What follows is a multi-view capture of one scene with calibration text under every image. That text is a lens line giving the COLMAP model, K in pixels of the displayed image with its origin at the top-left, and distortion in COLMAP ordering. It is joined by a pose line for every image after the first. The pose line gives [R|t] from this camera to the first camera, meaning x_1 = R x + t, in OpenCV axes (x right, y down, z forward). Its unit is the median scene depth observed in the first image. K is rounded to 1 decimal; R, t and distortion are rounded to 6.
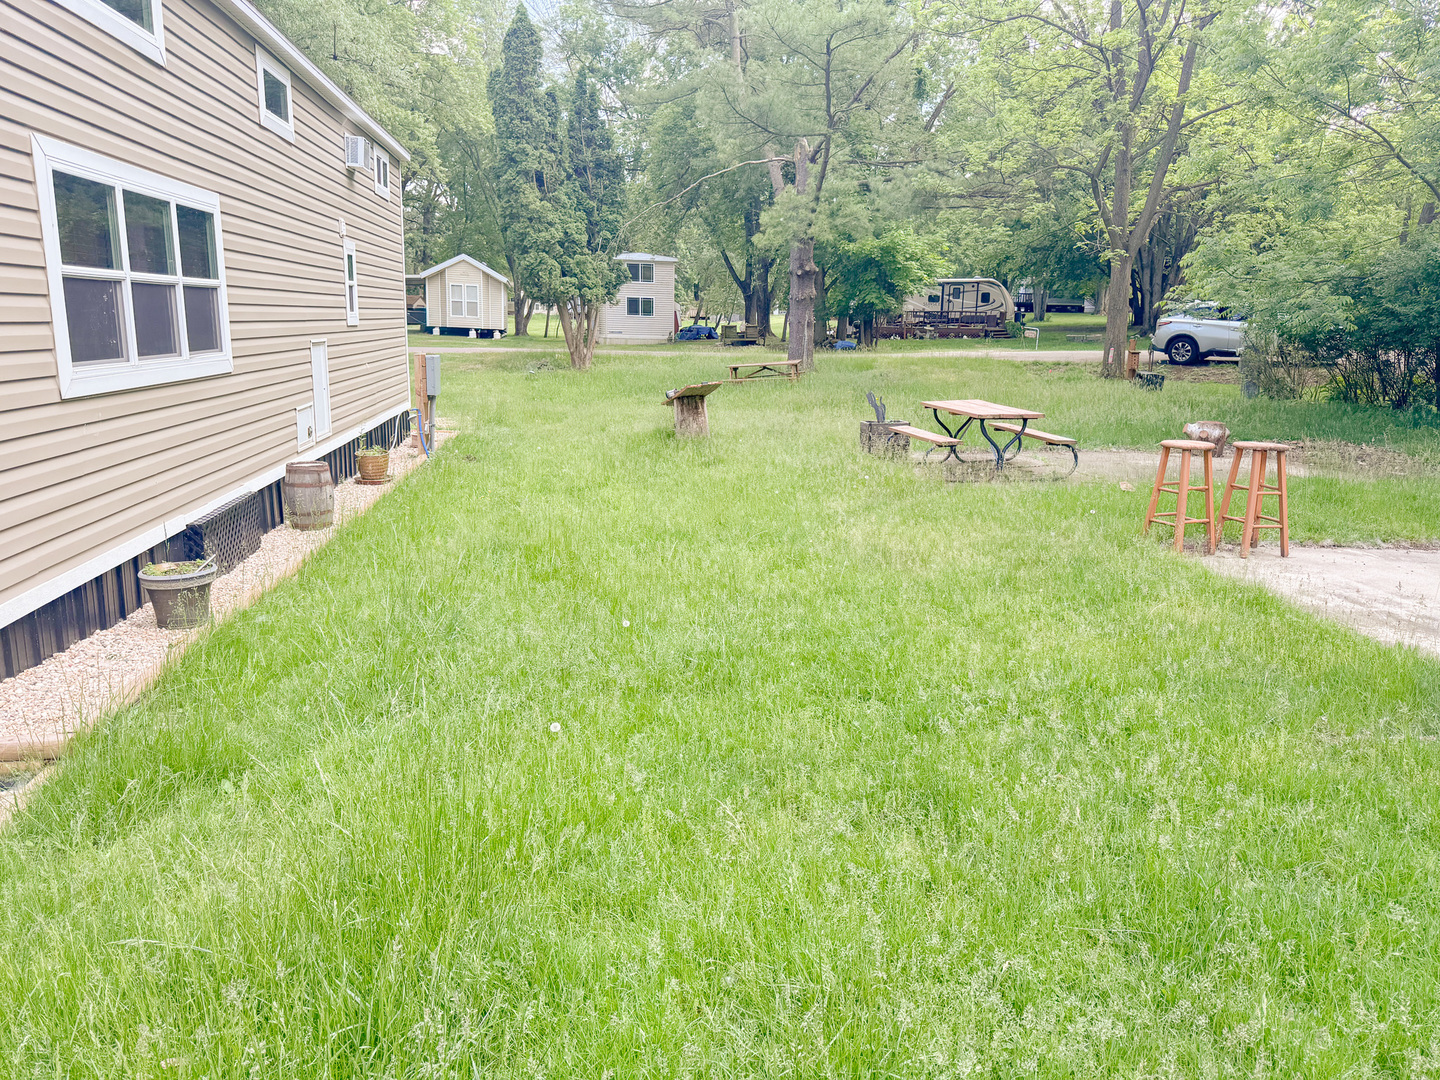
lens RADIAL K [[1008.6, 0, 724.3], [0, 1008.6, 544.9], [0, 0, 1]] dist [0.036153, -0.055557]
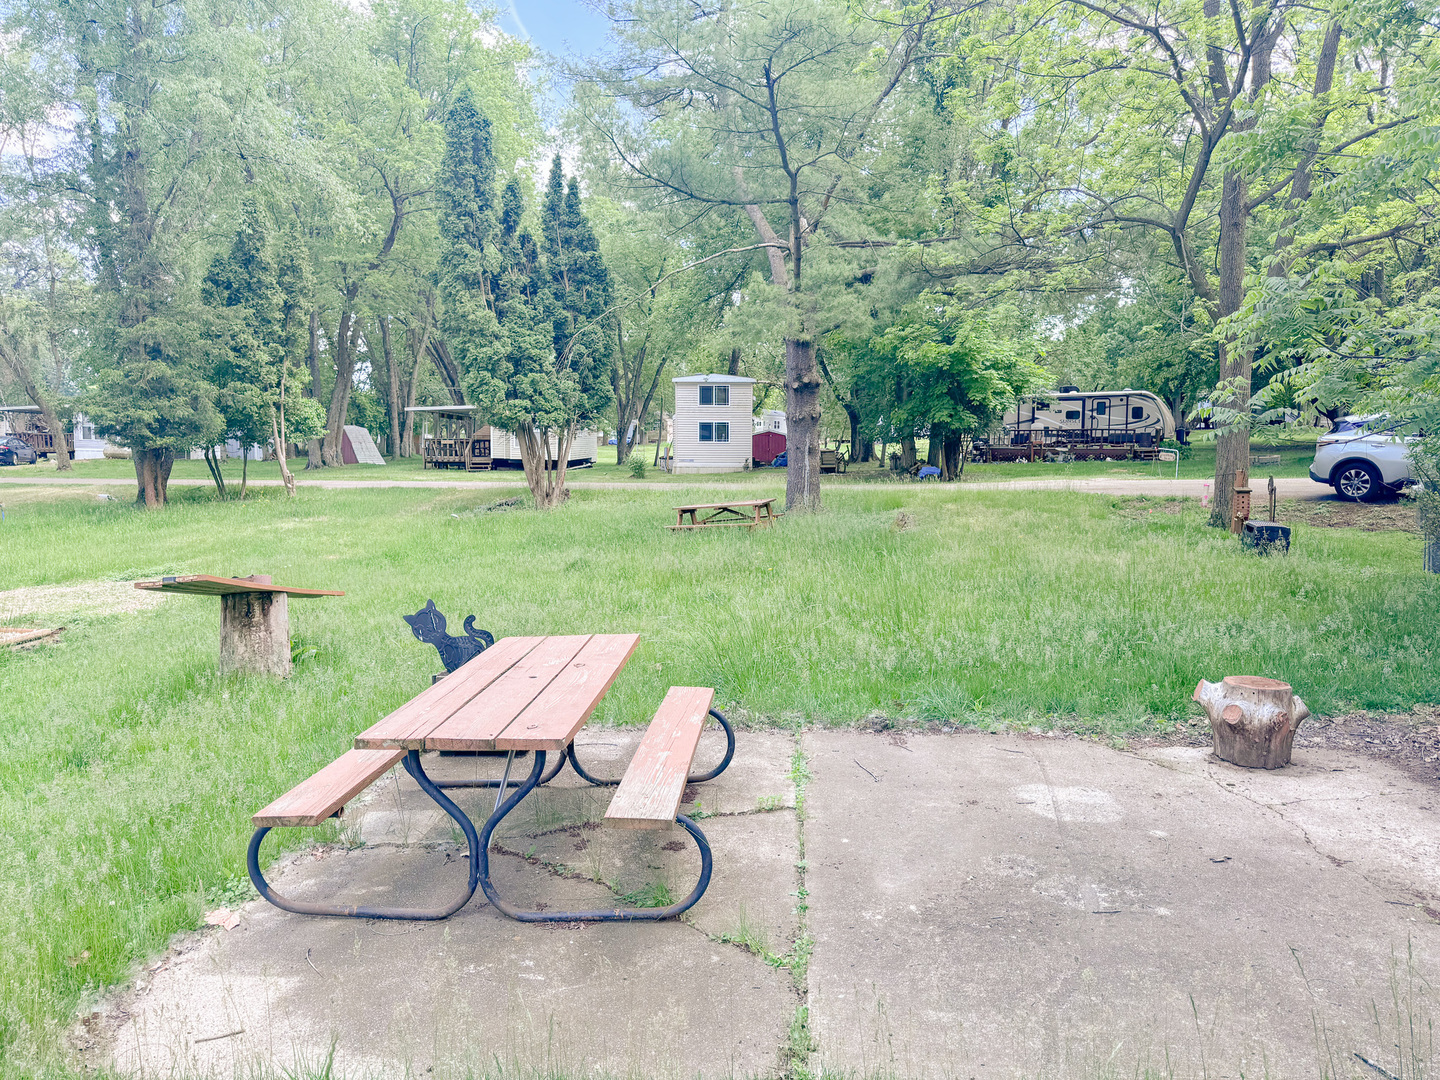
lens RADIAL K [[1008.6, 0, 689.1], [0, 1008.6, 569.0], [0, 0, 1]] dist [0.036153, -0.055557]
pose [[0.978020, 0.008607, -0.208334, 0.142373], [-0.028465, 0.995305, -0.092510, -0.051809], [0.206559, 0.096406, 0.973673, 0.225573]]
